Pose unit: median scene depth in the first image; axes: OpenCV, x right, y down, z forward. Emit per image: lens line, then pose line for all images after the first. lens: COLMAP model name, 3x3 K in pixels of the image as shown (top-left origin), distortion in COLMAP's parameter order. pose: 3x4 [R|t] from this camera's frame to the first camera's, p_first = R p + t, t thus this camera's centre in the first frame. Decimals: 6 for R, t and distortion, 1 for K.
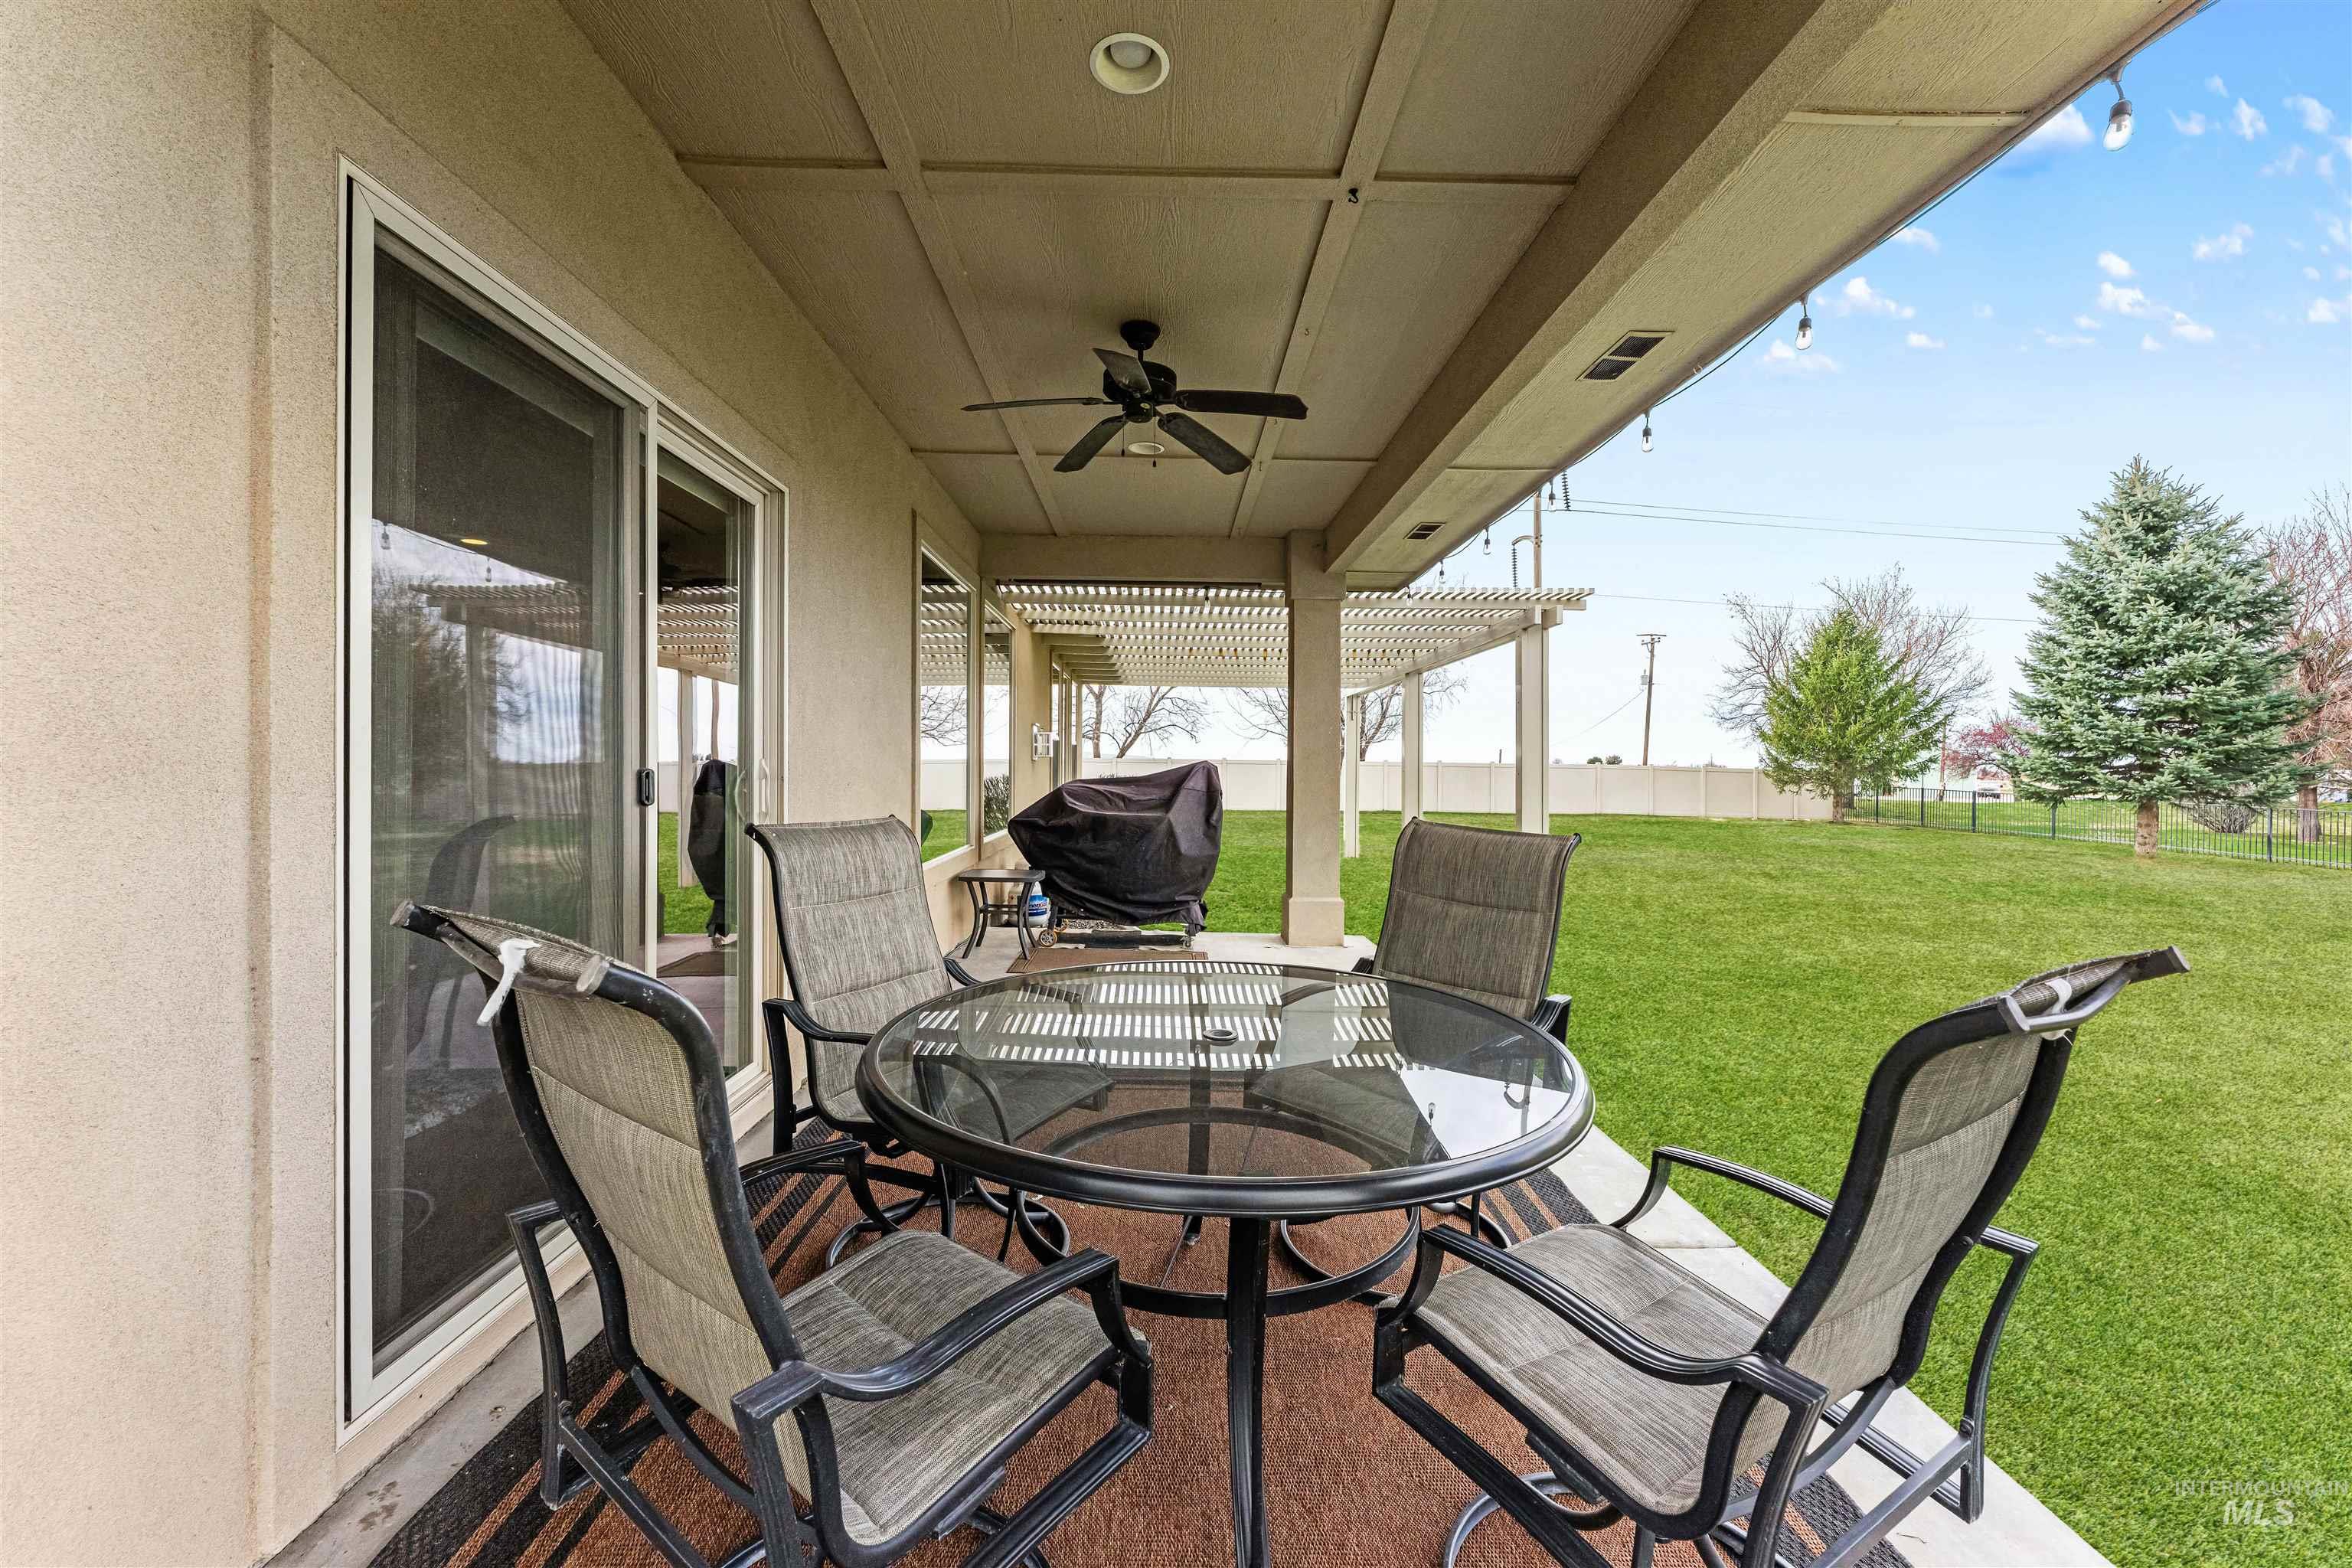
lens RADIAL K [[947.7, 0, 1176.1], [0, 947.7, 762.6], [0, 0, 1]] dist [0.001253, -0.000186]
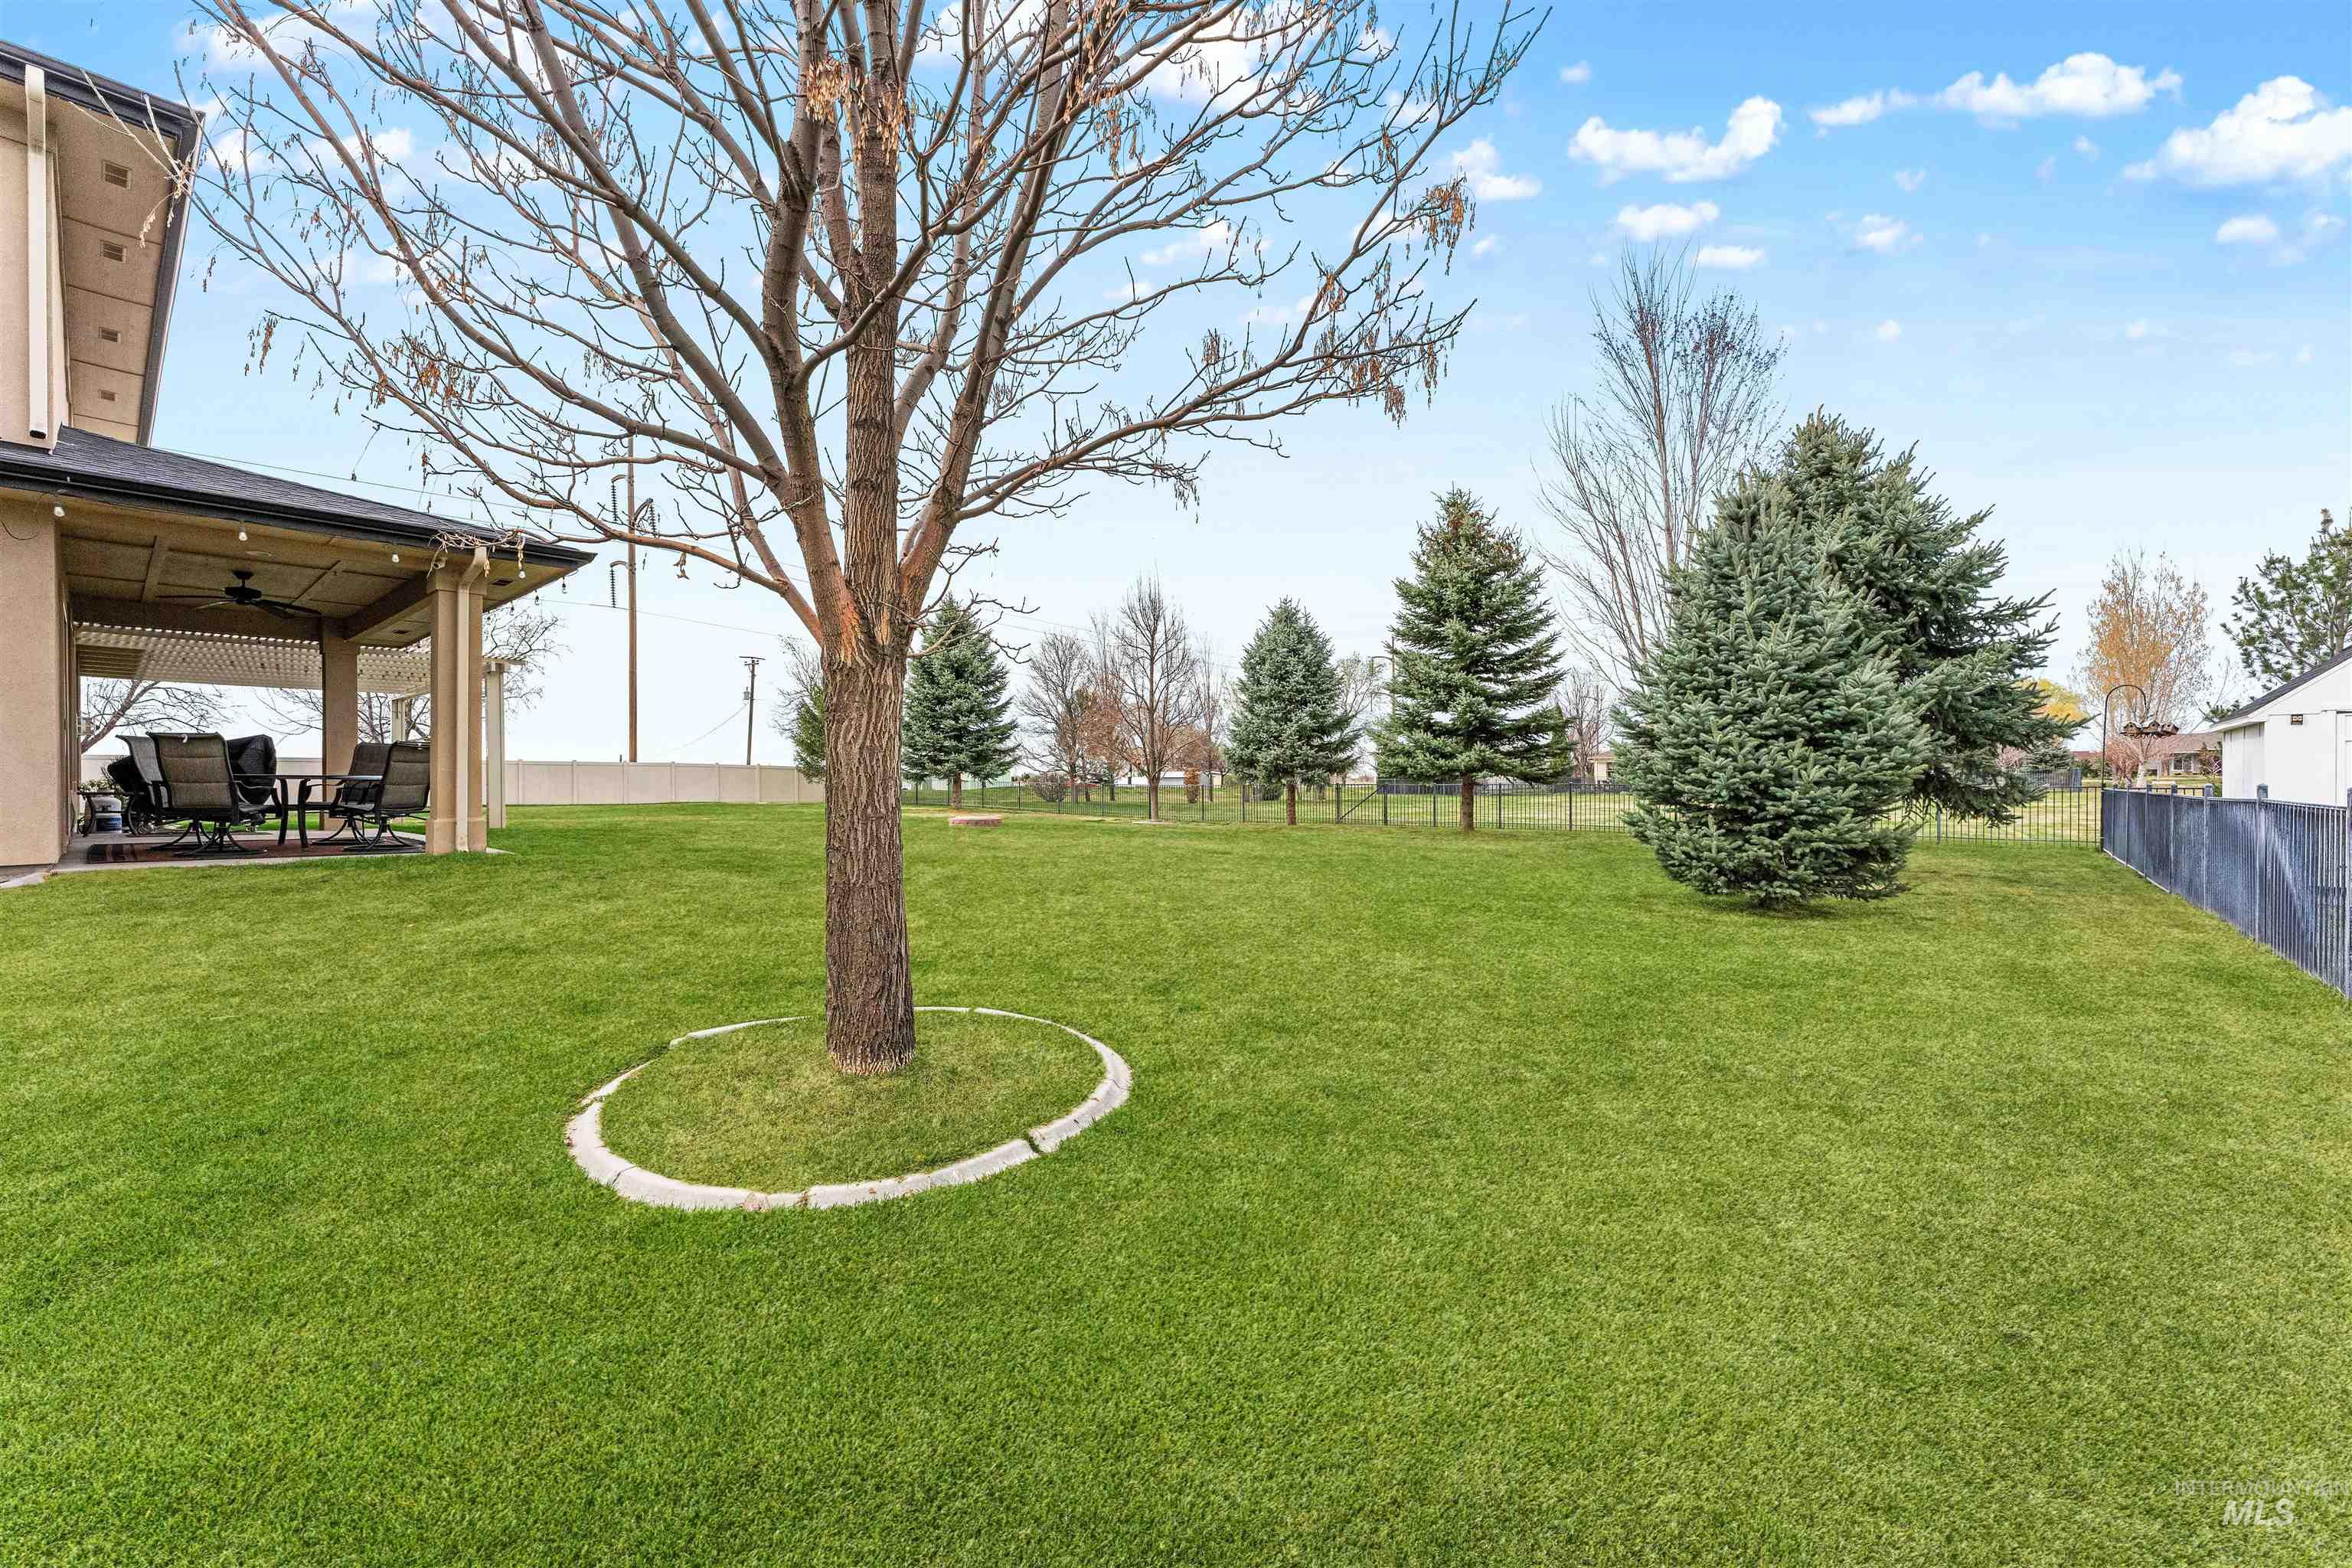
lens RADIAL K [[948.9, 0, 1175.9], [0, 948.9, 766.6], [0, 0, 1]] dist [0.000561, -0.000430]
pose [[0.672336, -0.000555, 0.740246, -0.053724], [0.006232, 0.999969, -0.004910, 0.031878], [-0.740220, 0.007914, 0.672318, -0.605317]]
